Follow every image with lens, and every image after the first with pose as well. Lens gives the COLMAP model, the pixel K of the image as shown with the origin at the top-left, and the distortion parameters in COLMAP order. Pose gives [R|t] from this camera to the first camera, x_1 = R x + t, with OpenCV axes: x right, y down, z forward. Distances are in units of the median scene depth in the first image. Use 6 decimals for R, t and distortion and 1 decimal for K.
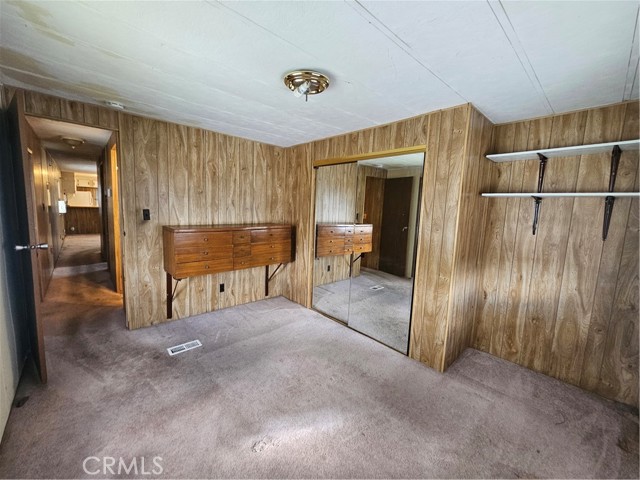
lens RADIAL K [[262.4, 0, 320.9], [0, 262.4, 242.2], [0, 0, 1]] dist [-0.000265, -0.000012]
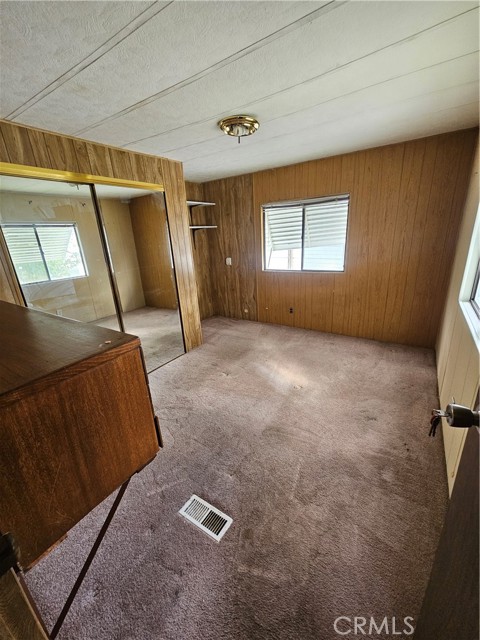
lens RADIAL K [[262.4, 0, 237.5], [0, 262.4, 320.9], [0, 0, 1]] dist [-0.000265, -0.000012]
pose [[-0.240123, -0.330648, 0.912695, -0.974252], [0.180778, 0.908525, 0.376699, -0.187175], [-0.953761, 0.255449, -0.158384, 0.985113]]
